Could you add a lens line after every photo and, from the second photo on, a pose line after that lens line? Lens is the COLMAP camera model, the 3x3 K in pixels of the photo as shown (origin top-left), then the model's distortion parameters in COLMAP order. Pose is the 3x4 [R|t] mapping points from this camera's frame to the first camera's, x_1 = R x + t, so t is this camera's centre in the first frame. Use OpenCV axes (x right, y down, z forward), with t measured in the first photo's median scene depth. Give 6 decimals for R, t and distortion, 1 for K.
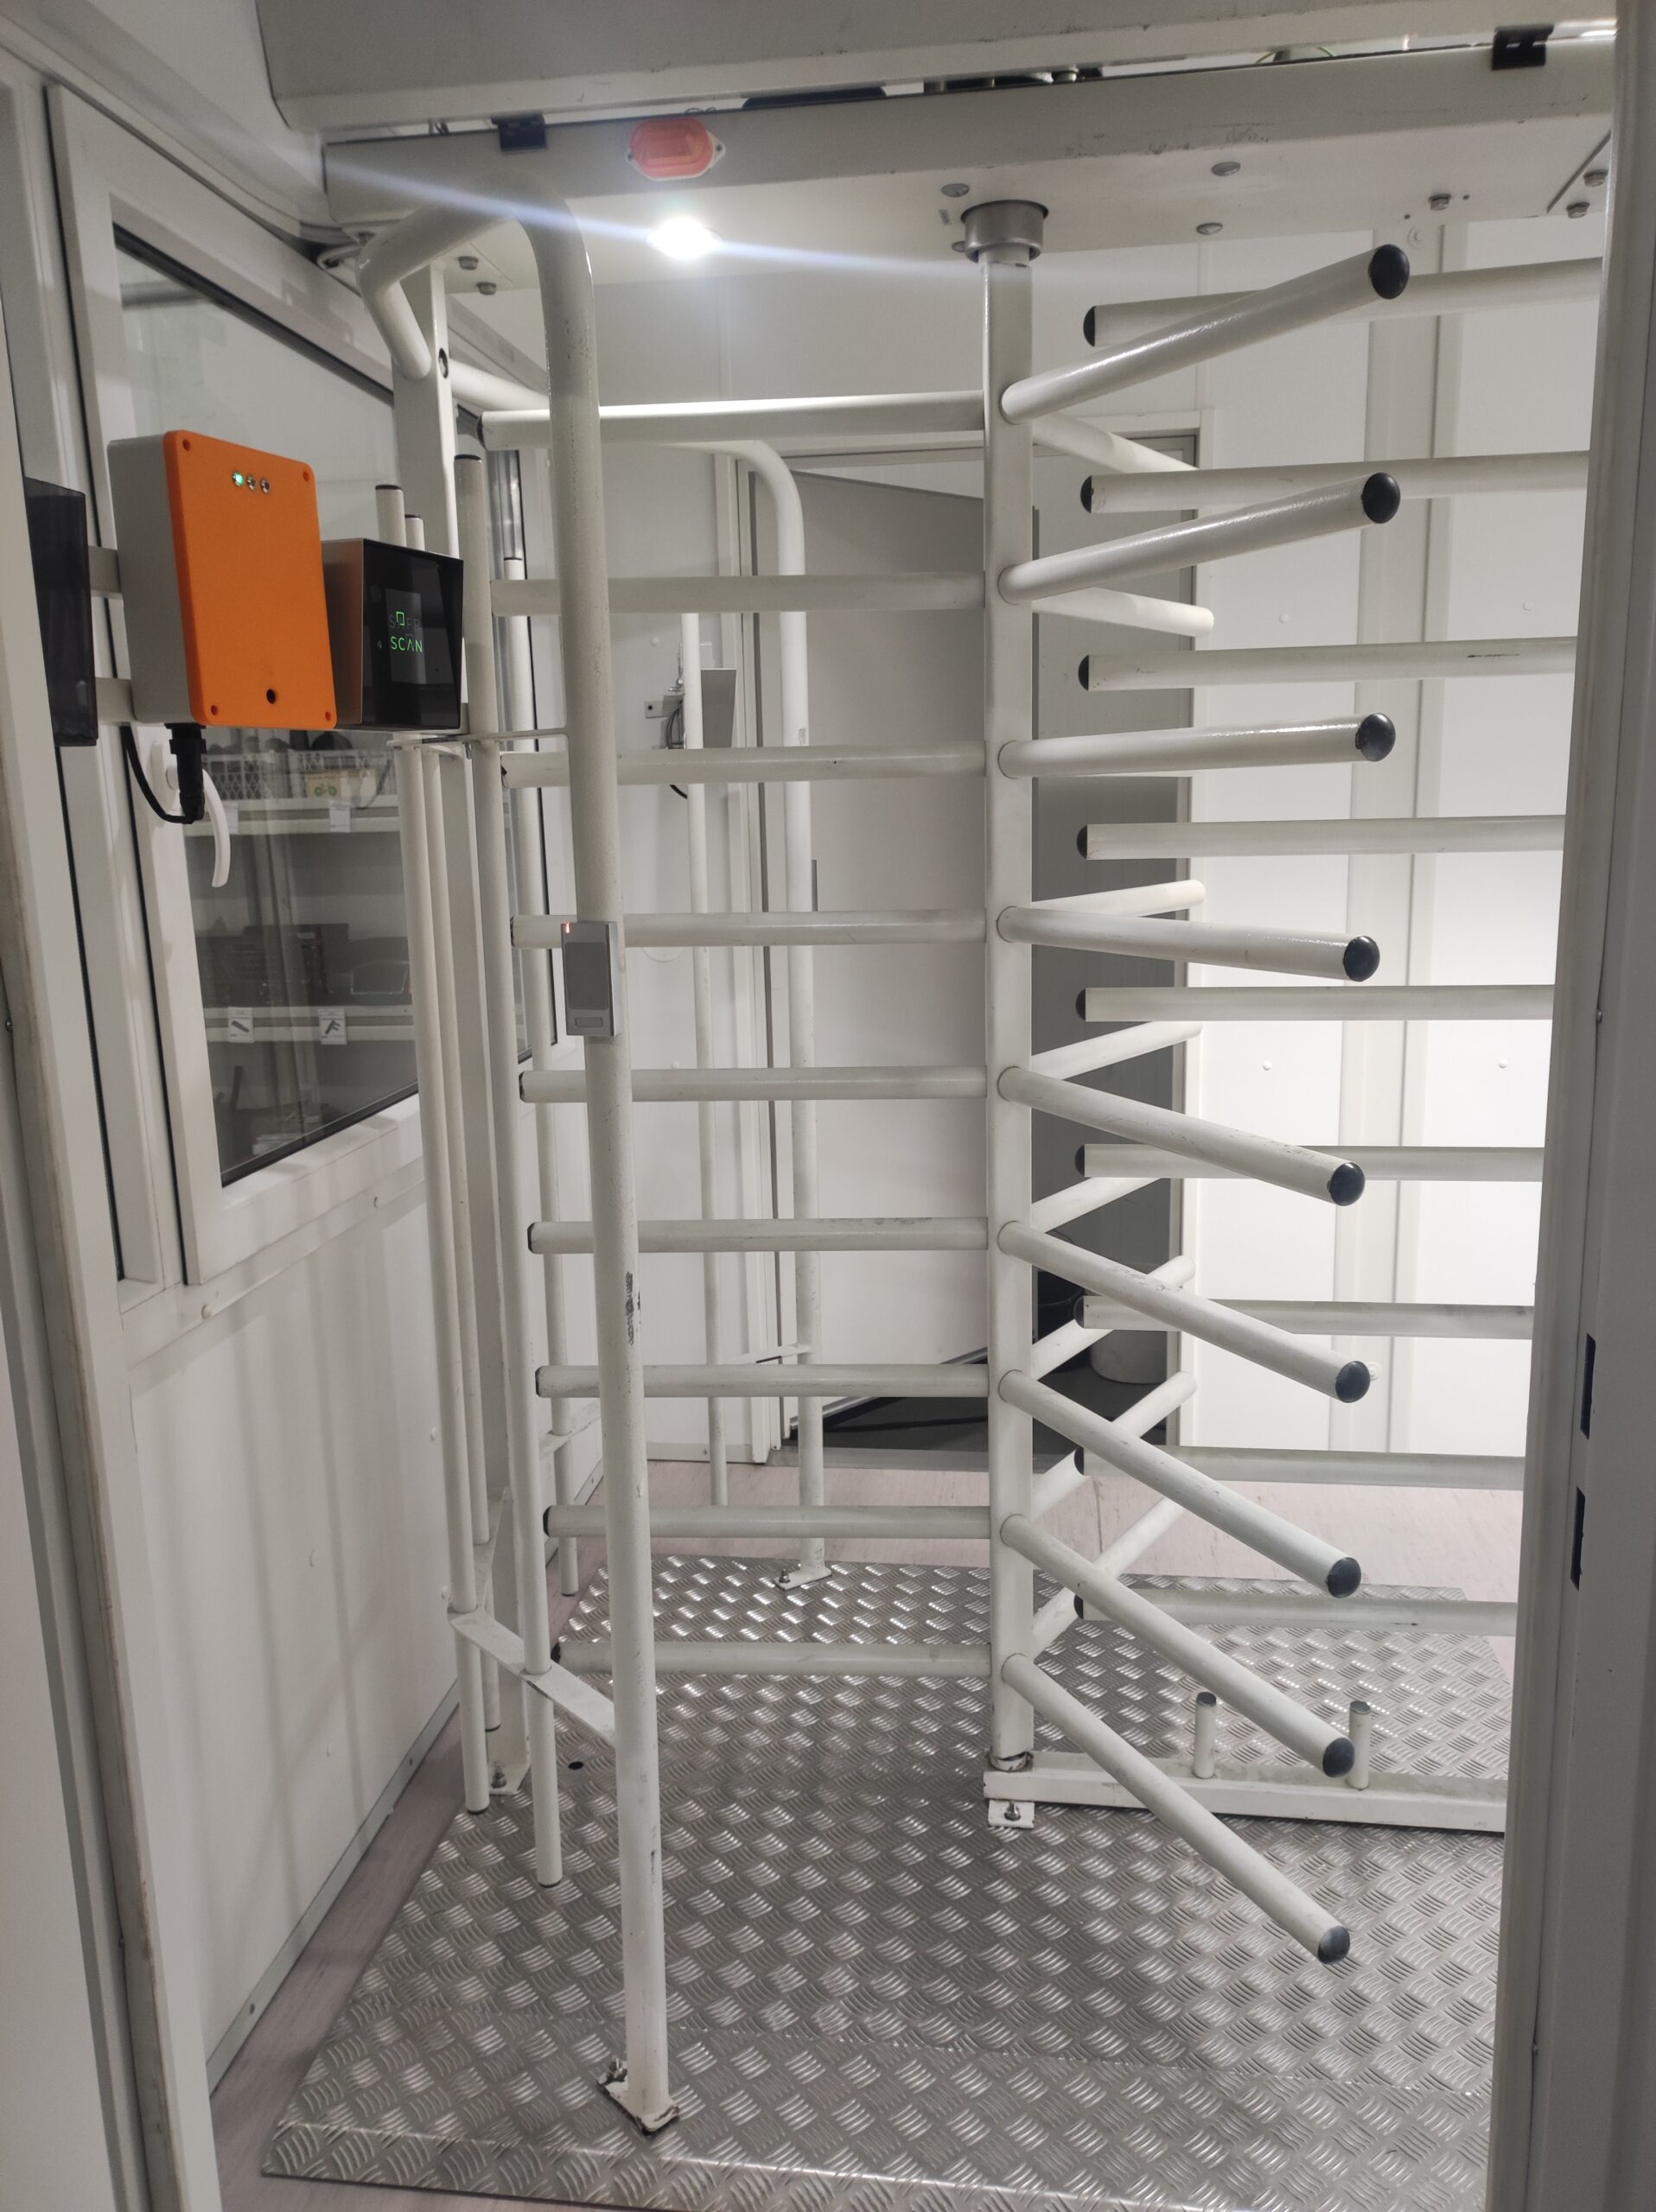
lens RADIAL K [[1619.8, 0, 827.3], [0, 1619.8, 1107.4], [0, 0, 1]] dist [0.044834, -0.060413]
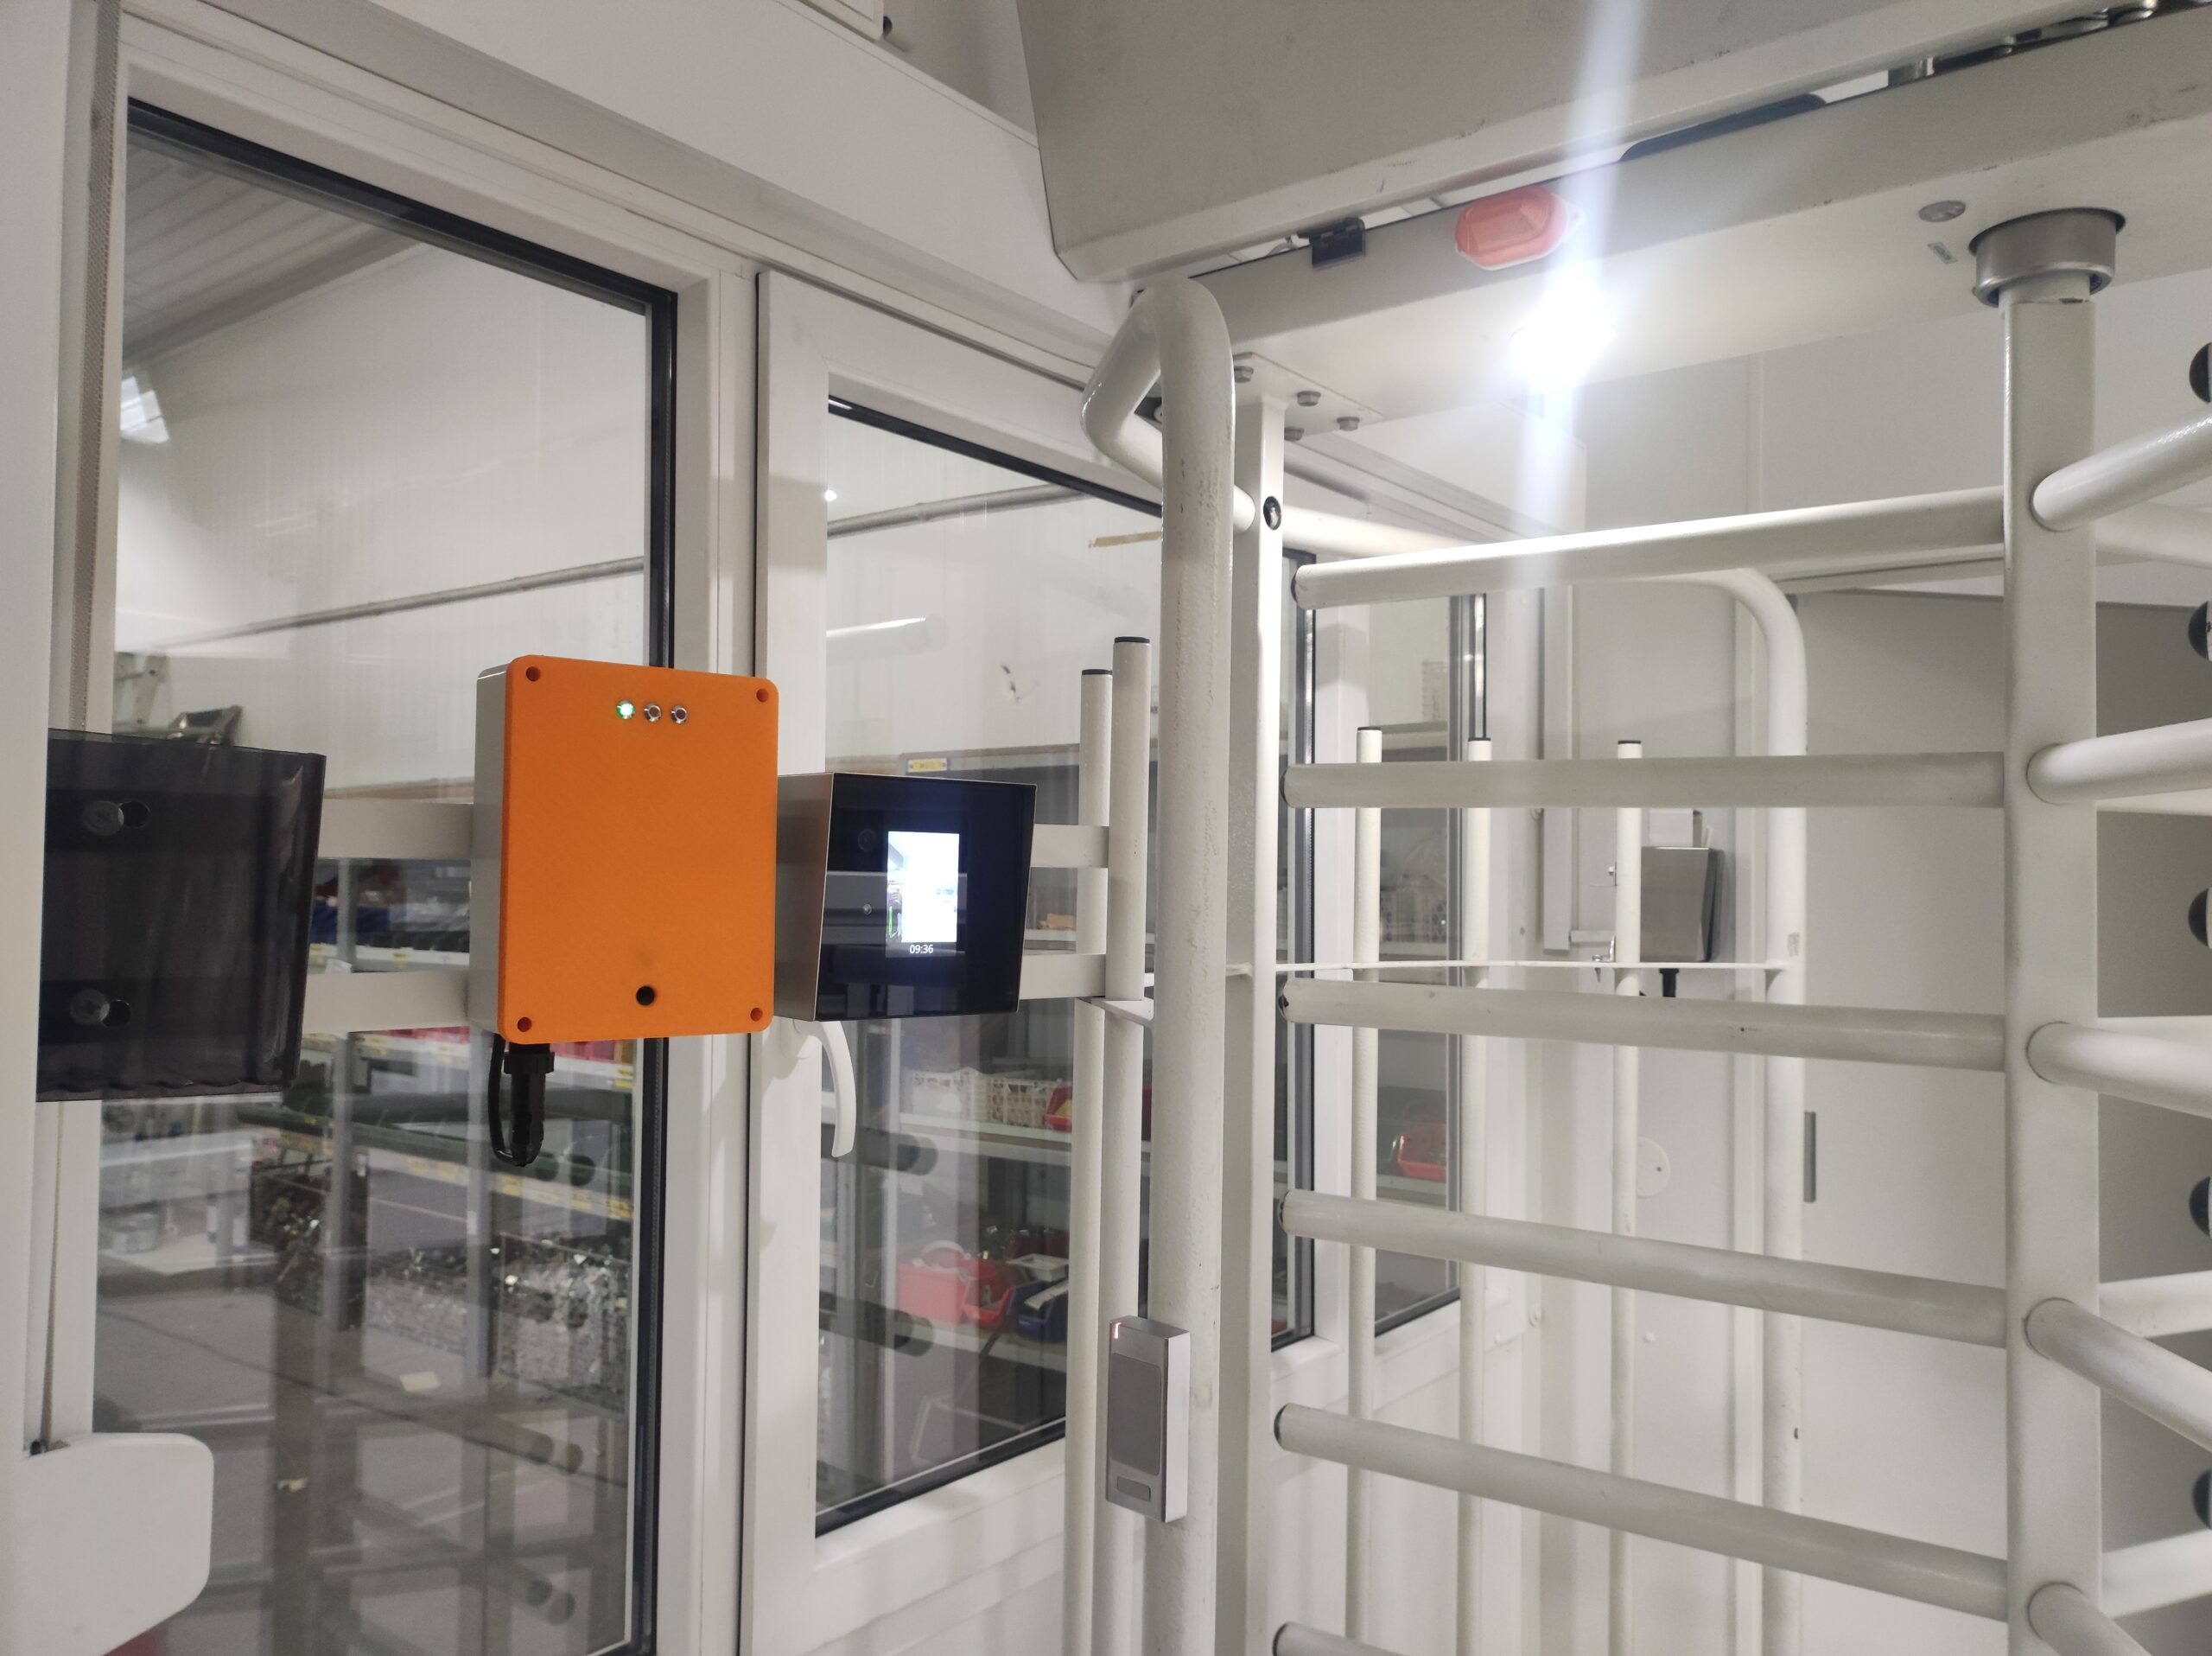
lens RADIAL K [[1611.3, 0, 1108.7], [0, 1611.3, 828.4], [0, 0, 1]] dist [0.008401, -0.003626]
pose [[0.857025, 0.021364, -0.514832, 0.124587], [-0.134837, 0.973623, -0.184056, -0.143706], [0.497320, 0.227159, 0.837300, 0.321993]]
